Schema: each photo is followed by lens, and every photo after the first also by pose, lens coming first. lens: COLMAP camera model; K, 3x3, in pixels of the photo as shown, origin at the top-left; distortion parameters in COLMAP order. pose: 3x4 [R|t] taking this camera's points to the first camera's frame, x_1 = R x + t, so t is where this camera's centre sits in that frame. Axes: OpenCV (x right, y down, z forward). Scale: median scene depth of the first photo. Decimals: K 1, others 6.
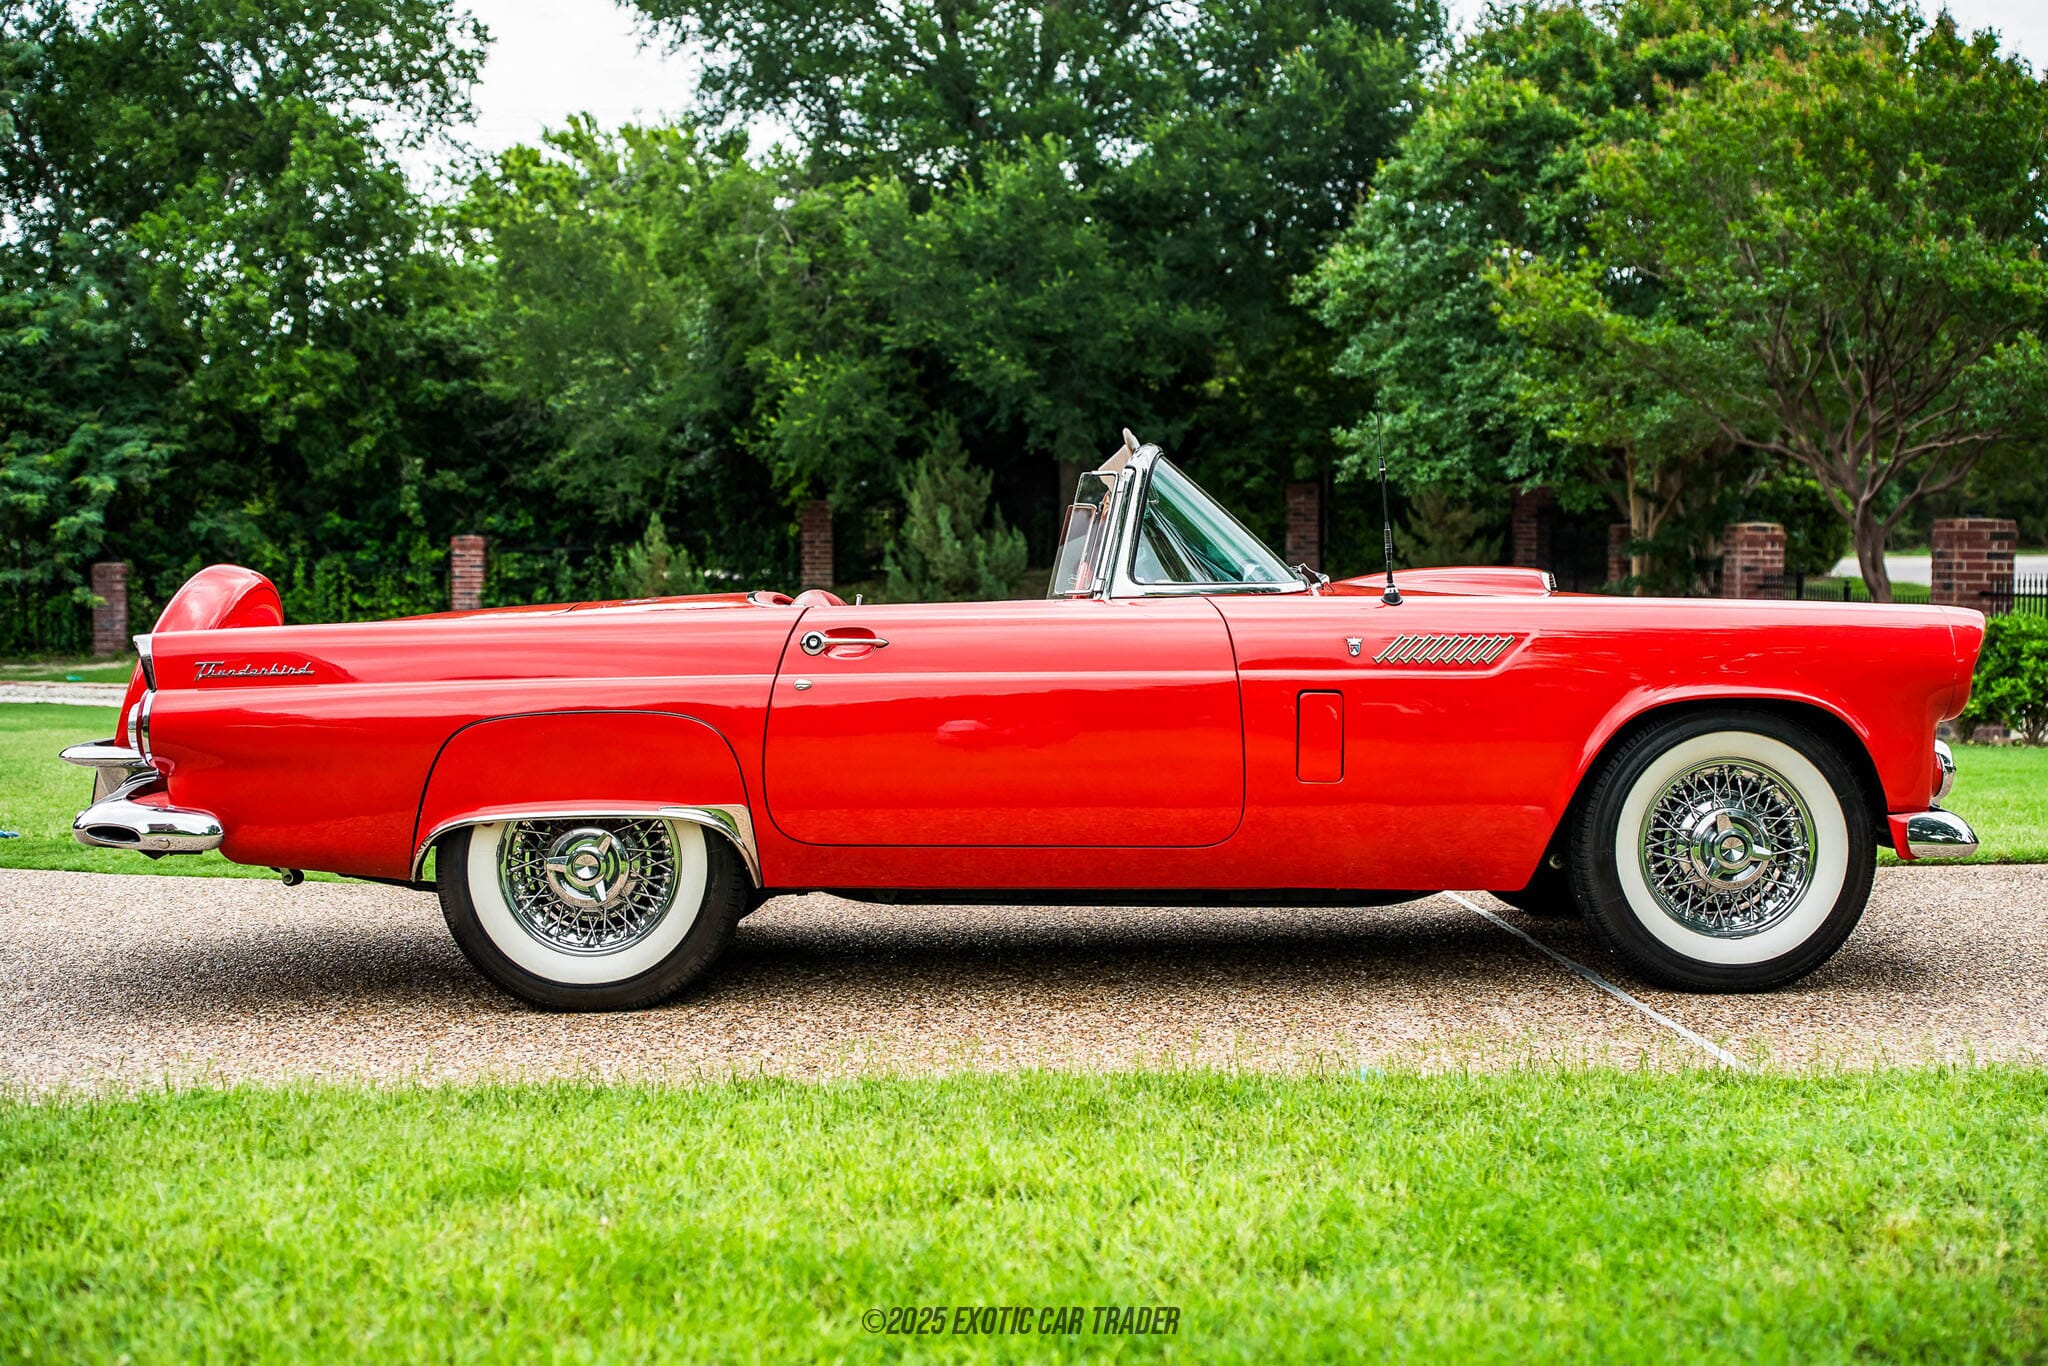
lens RADIAL K [[2199.2, 0, 979.5], [0, 2199.2, 683.3], [0, 0, 1]] dist [0.028330, 0.000000]
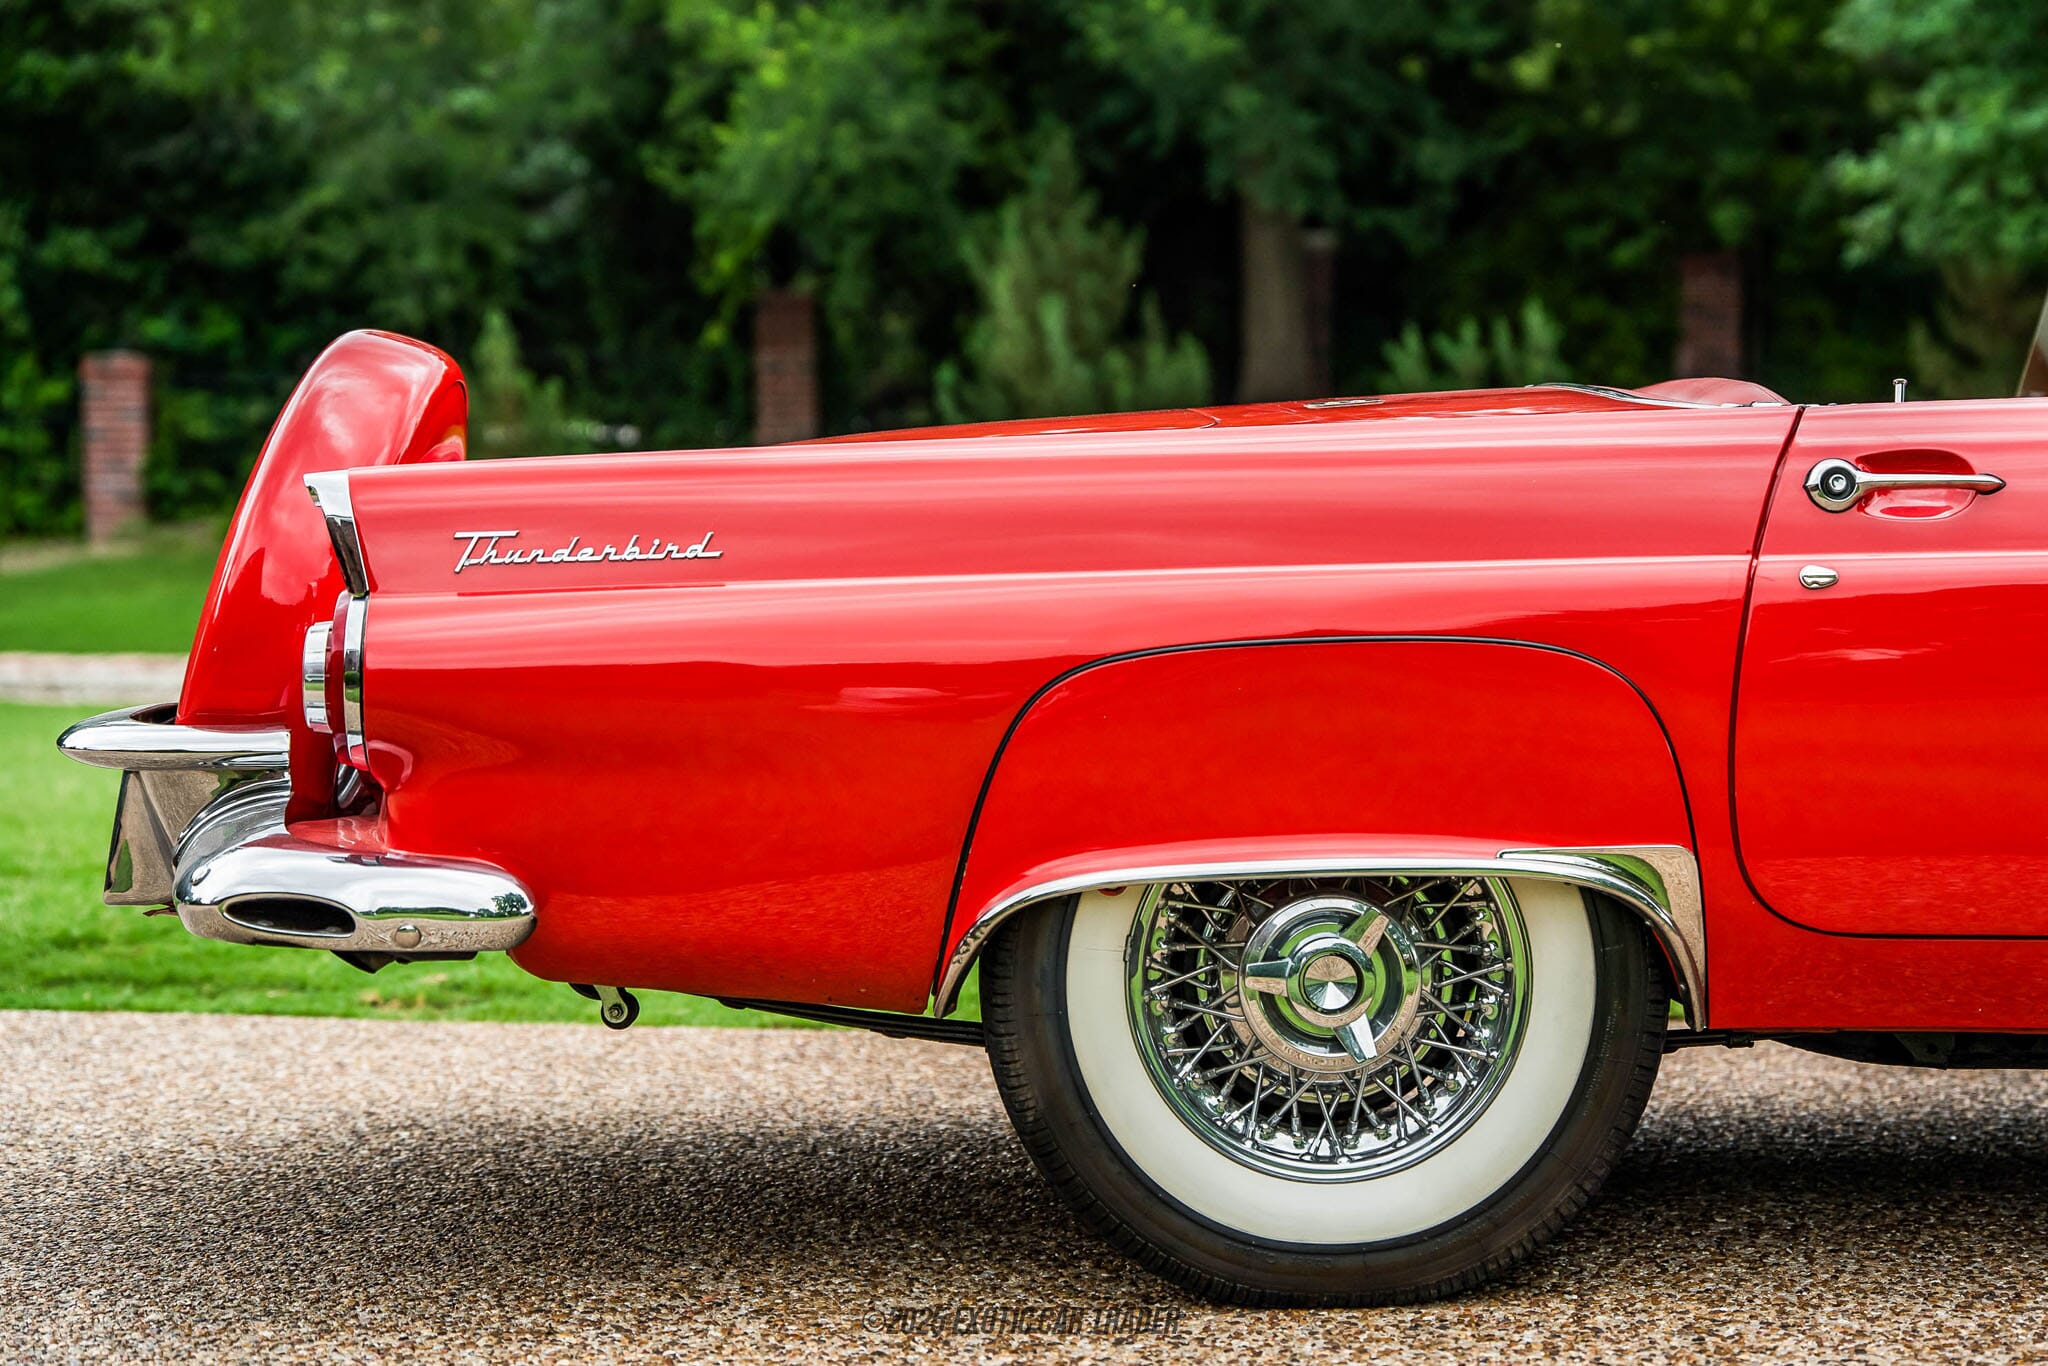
lens RADIAL K [[4063.7, 0, 1025.0], [0, 4063.7, 674.2], [0, 0, 1]] dist [0.048177, 0.000000]
pose [[0.999000, -0.003057, 0.044608, -0.193353], [0.002862, 0.999986, 0.004441, 0.011265], [-0.044621, -0.004309, 0.998995, 0.119538]]
